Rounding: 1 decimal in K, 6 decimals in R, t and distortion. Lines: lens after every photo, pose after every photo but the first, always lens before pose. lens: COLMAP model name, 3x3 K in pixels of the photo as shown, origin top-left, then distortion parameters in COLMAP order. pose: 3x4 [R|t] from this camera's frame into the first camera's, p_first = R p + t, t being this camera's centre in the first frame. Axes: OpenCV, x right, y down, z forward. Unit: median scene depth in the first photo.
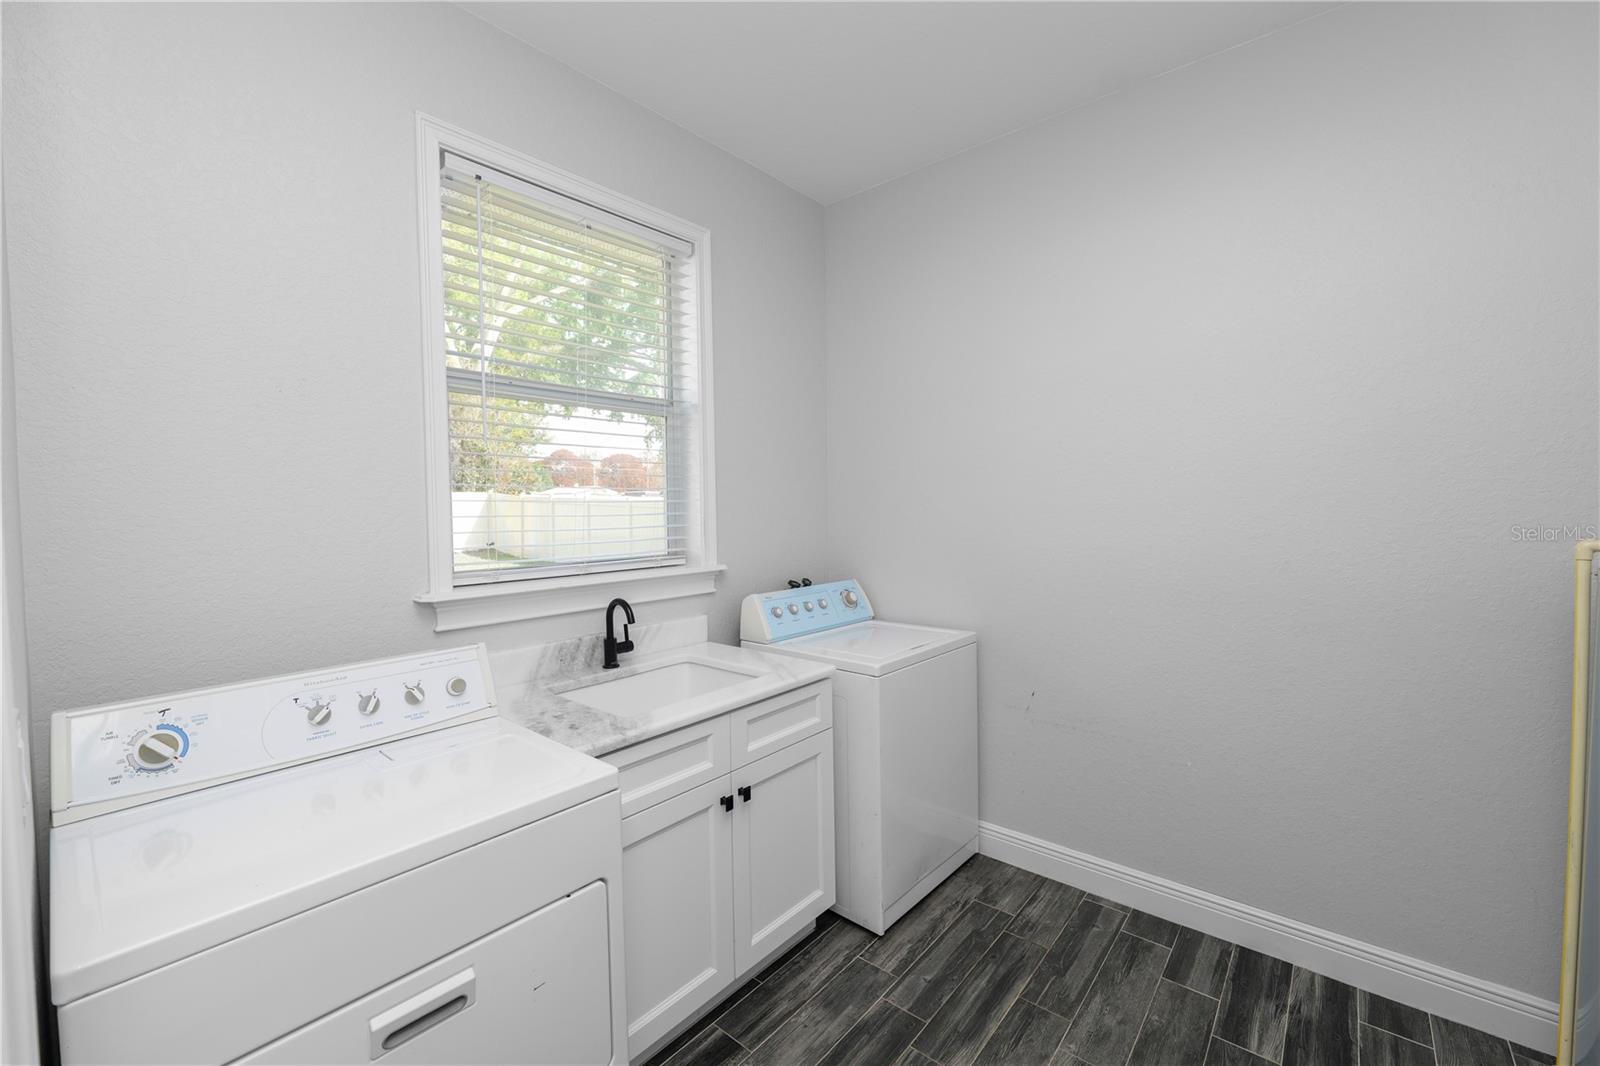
lens RADIAL K [[650.9, 0, 796.4], [0, 650.9, 529.6], [0, 0, 1]] dist [-0.013862, 0.001269]
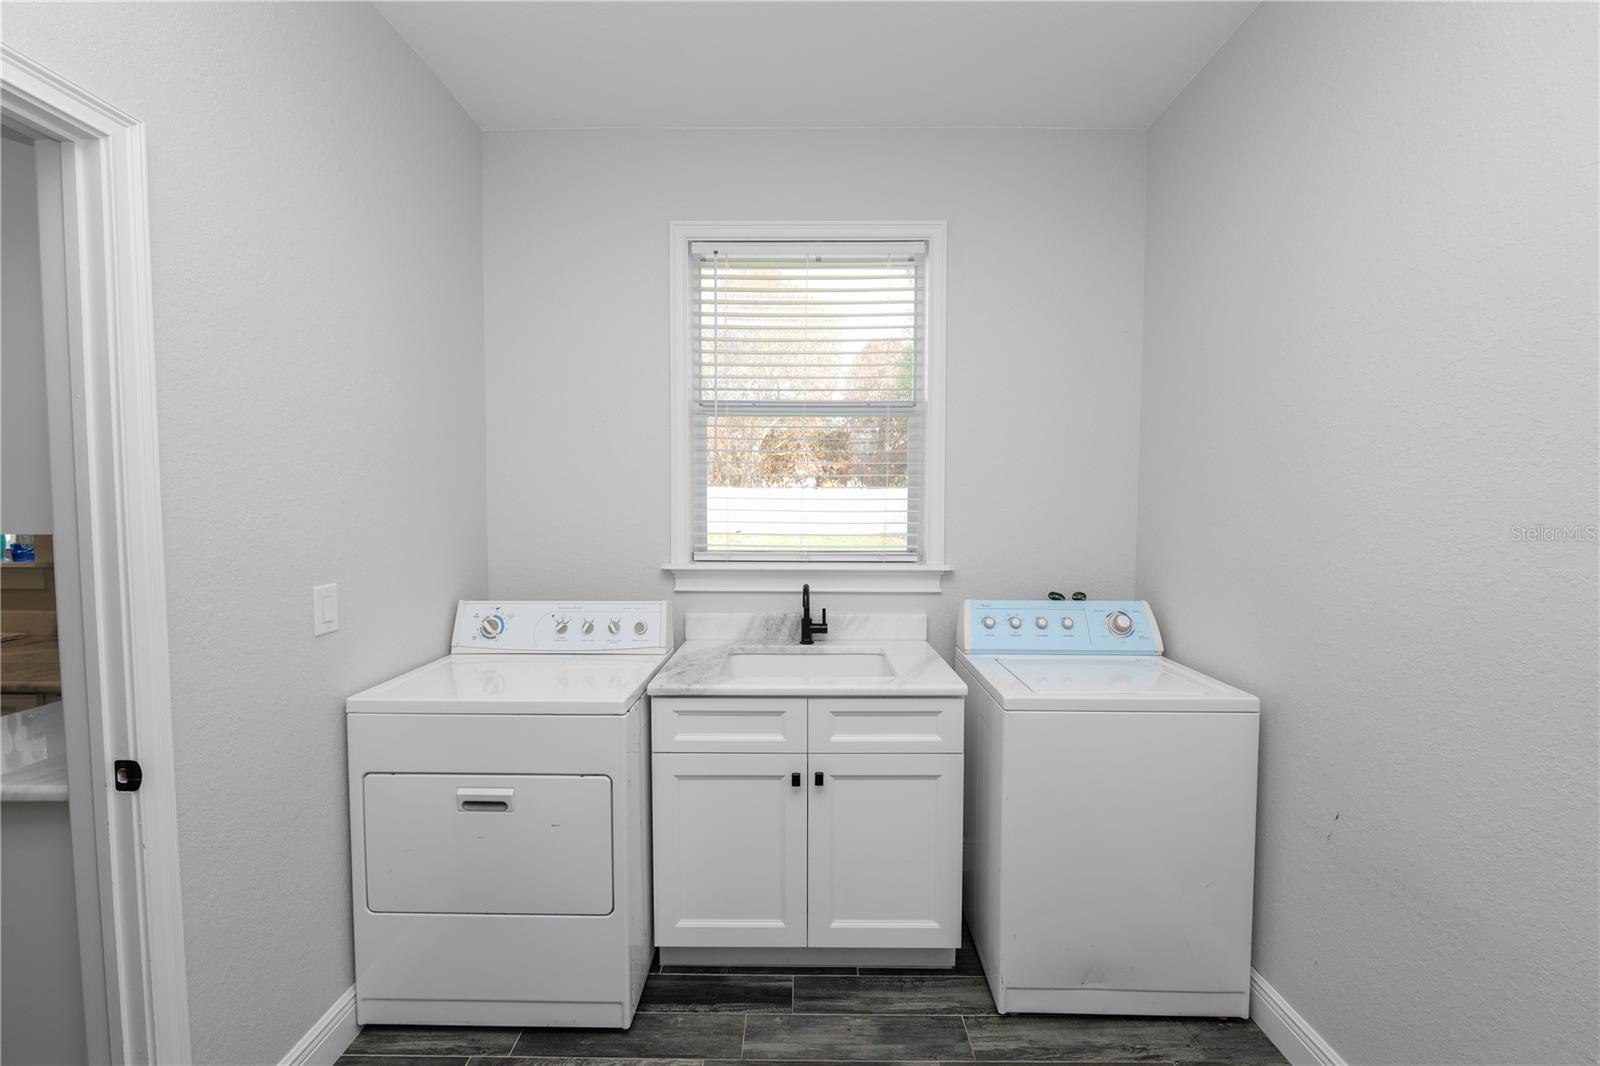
lens RADIAL K [[650.9, 0, 801.0], [0, 650.9, 535.5], [0, 0, 1]] dist [-0.013862, 0.001269]
pose [[0.644040, 0.050884, -0.763298, 0.599019], [-0.038694, 0.998675, 0.033926, -0.017916], [0.764013, 0.007686, 0.645156, 0.259143]]
